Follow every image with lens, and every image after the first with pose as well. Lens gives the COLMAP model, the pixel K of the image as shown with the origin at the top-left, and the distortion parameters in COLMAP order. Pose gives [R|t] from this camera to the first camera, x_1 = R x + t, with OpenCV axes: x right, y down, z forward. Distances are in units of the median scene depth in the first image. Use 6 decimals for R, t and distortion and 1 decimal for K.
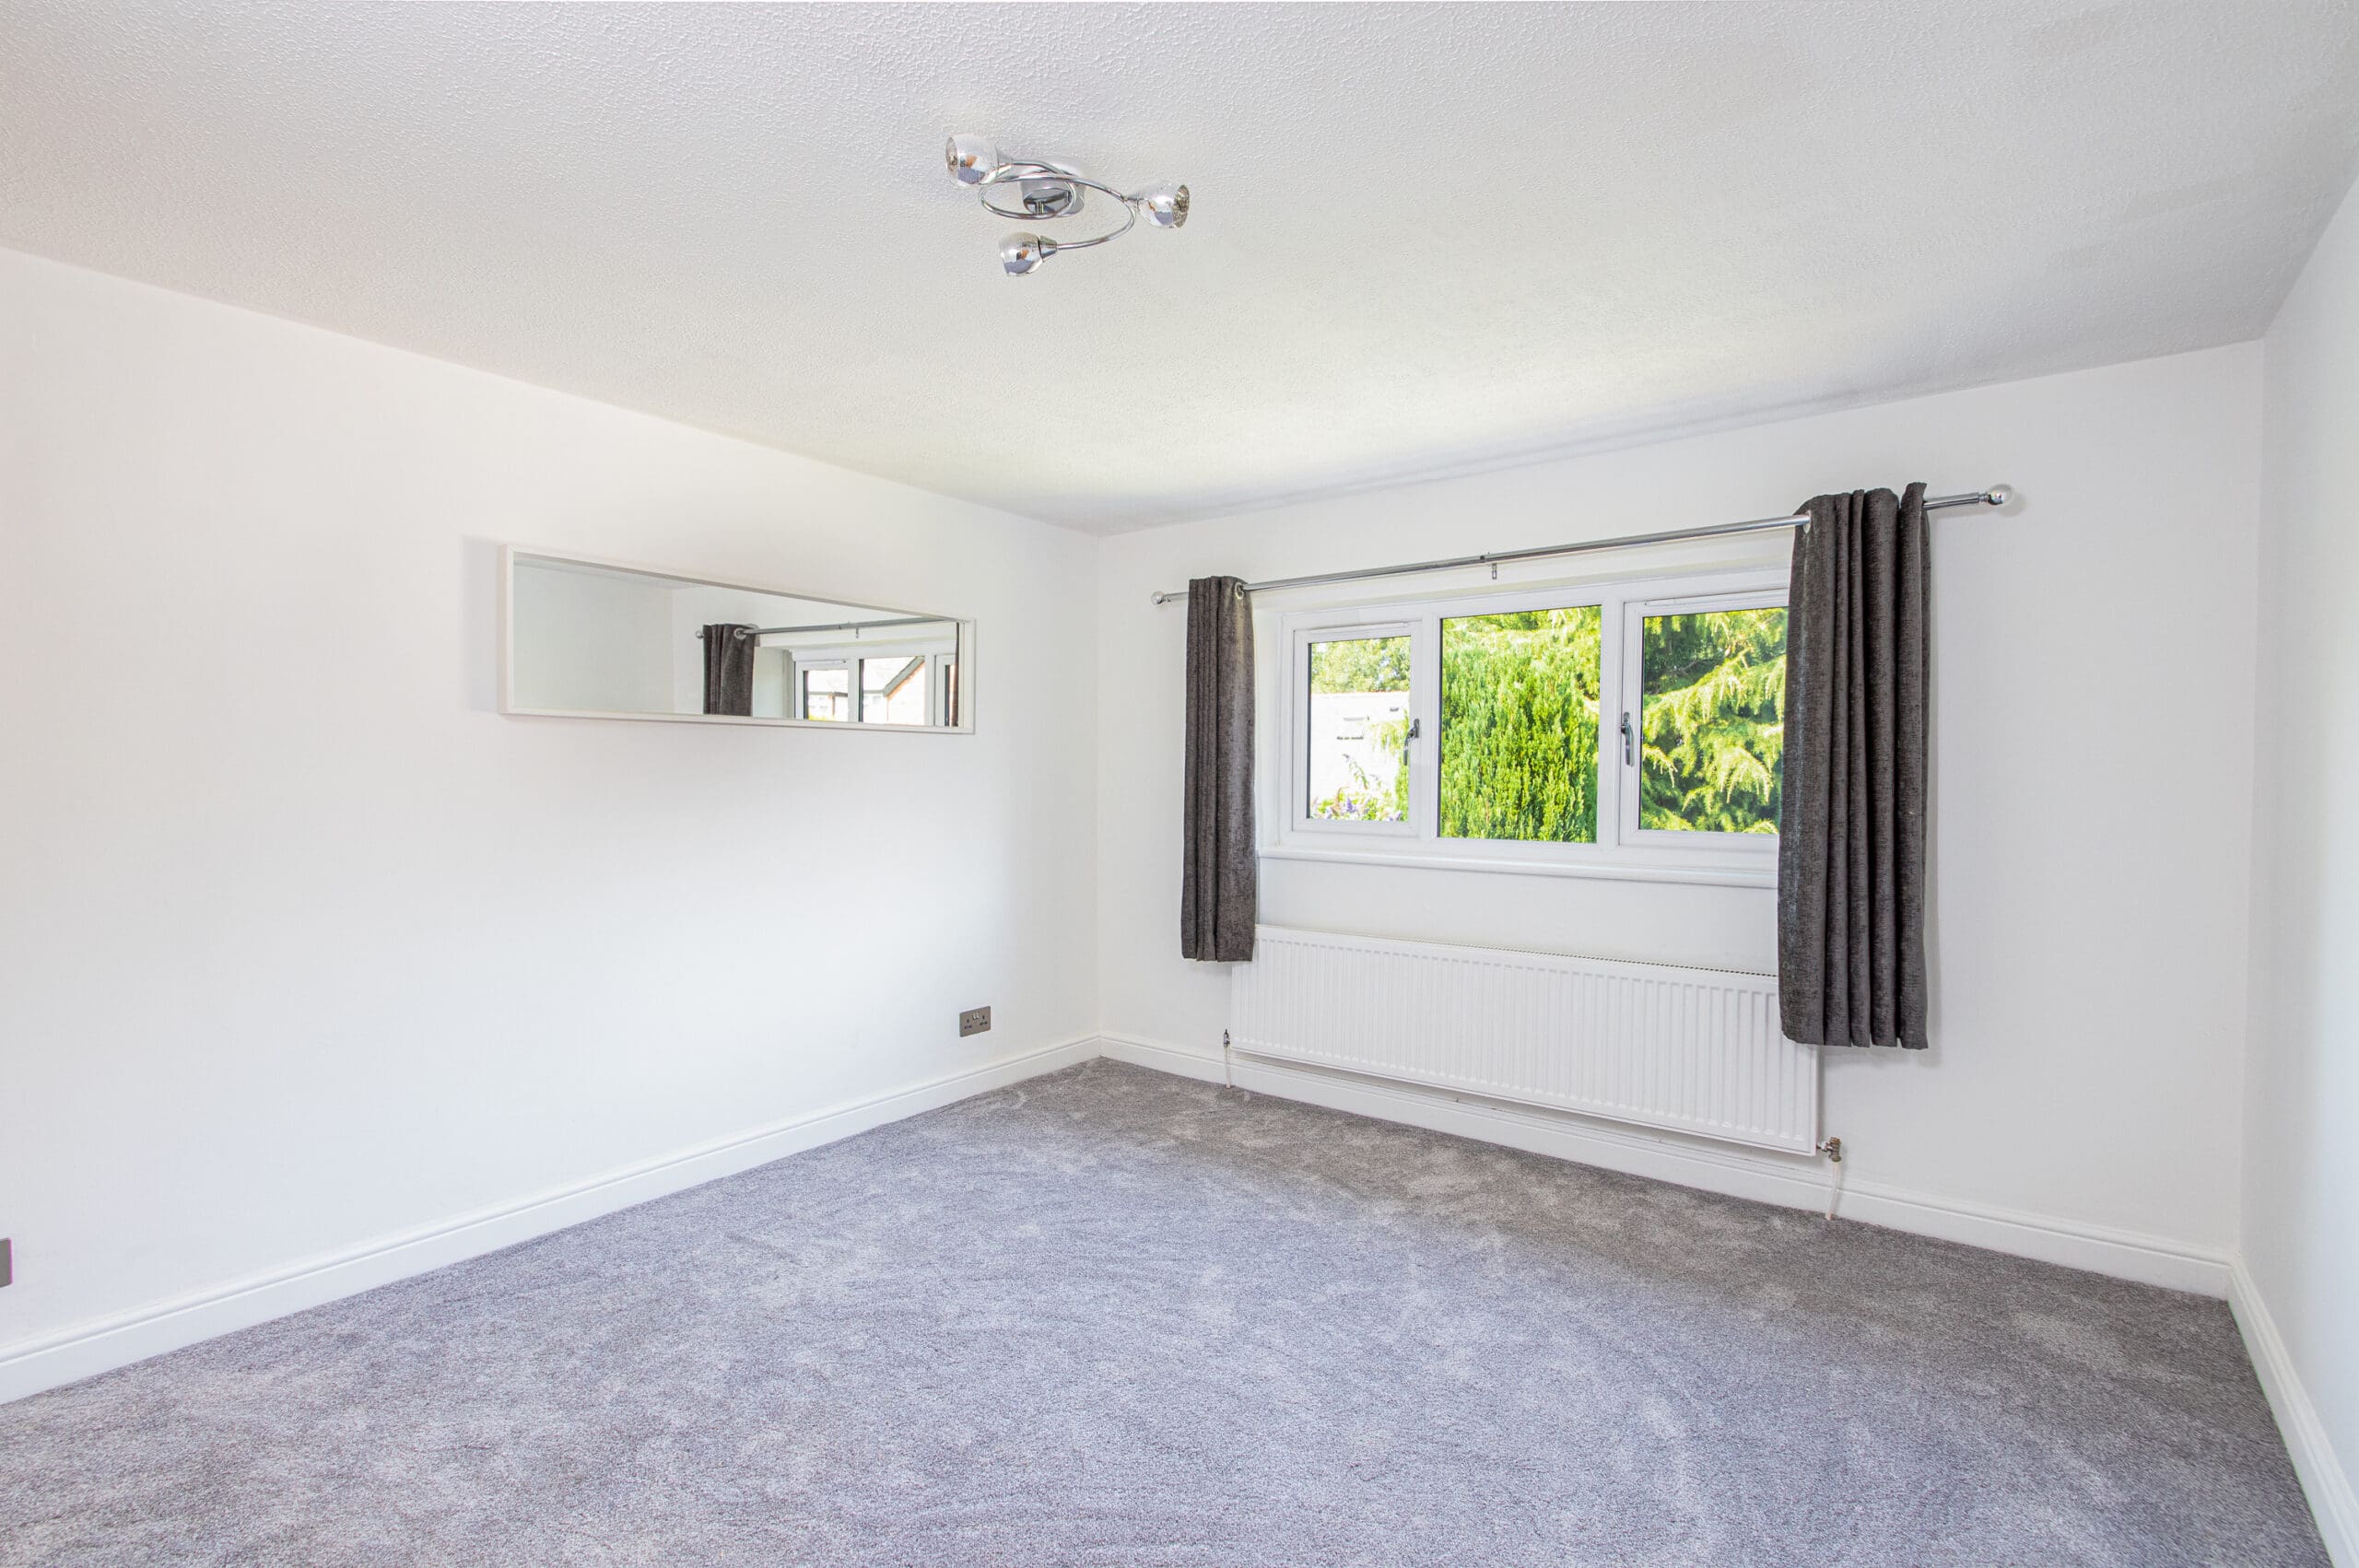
lens RADIAL K [[1135.3, 0, 1179.3], [0, 1135.3, 765.2], [0, 0, 1]] dist [0.000361, -0.000284]
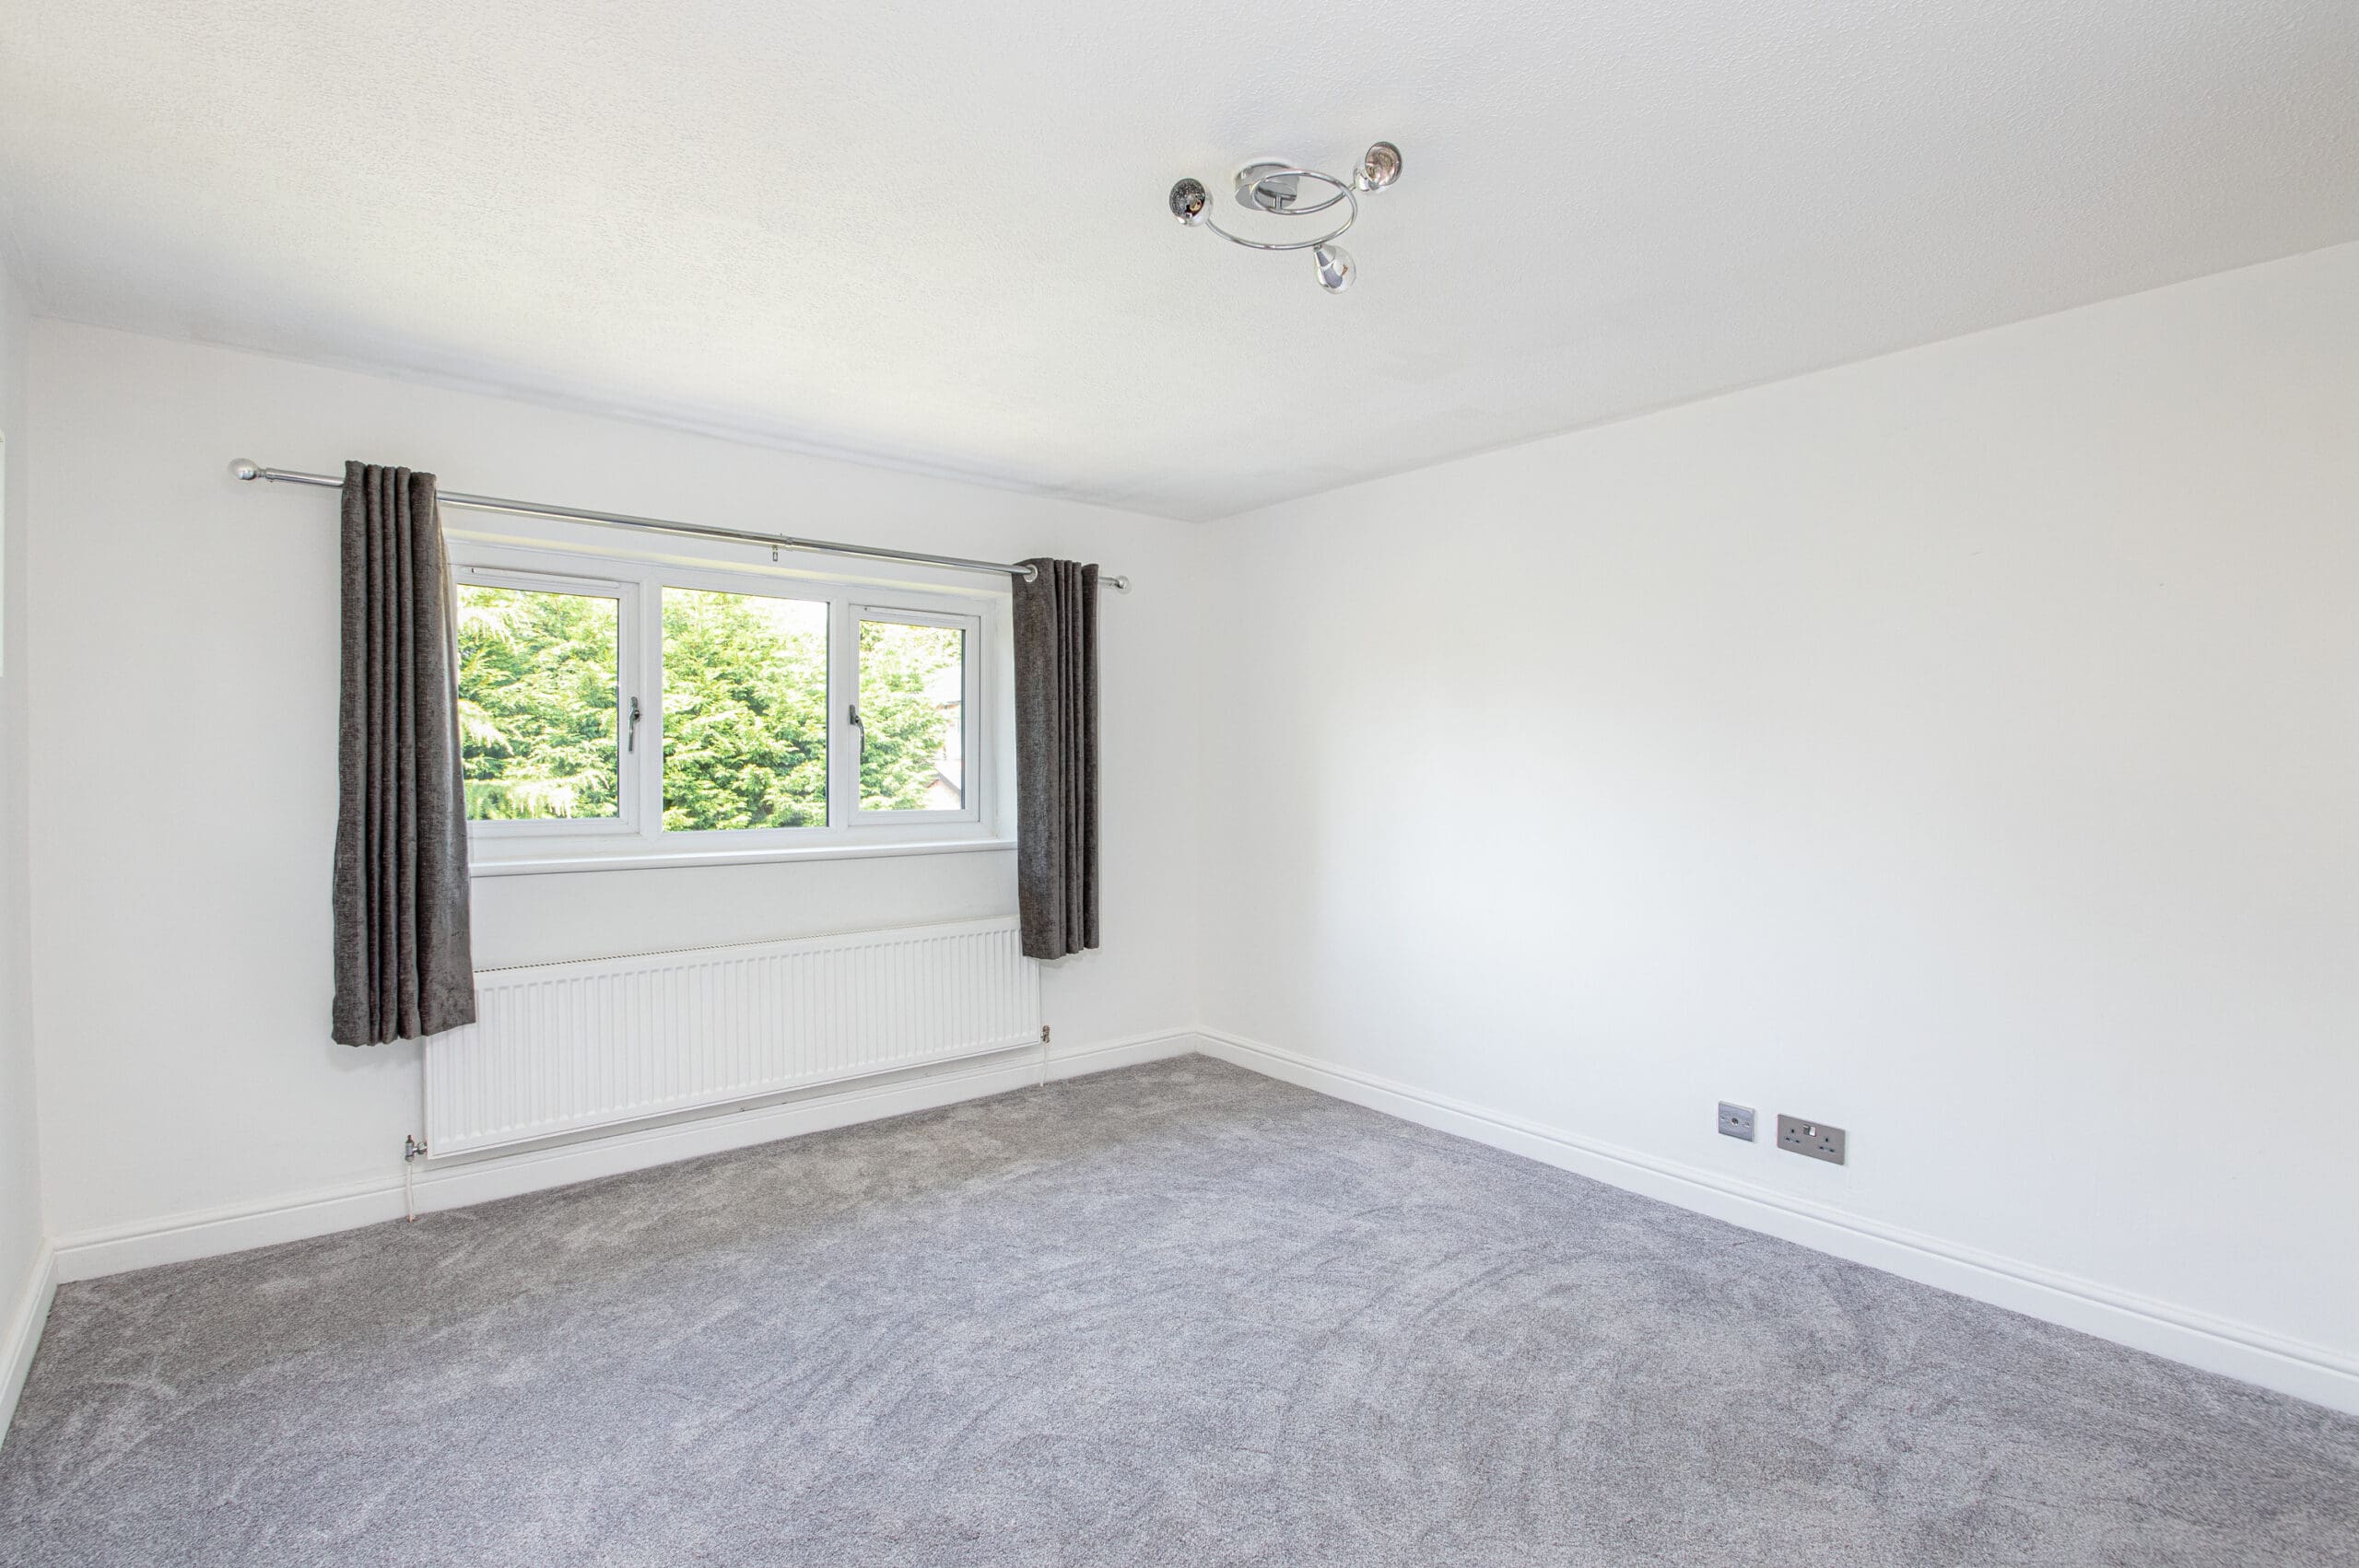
lens RADIAL K [[1135.3, 0, 1165.0], [0, 1135.3, 768.3], [0, 0, 1]] dist [0.000361, -0.000284]
pose [[0.203535, -0.005954, 0.979050, -0.613080], [-0.006281, 0.999953, 0.007387, 0.004133], [-0.979047, -0.007653, 0.203488, 0.479181]]
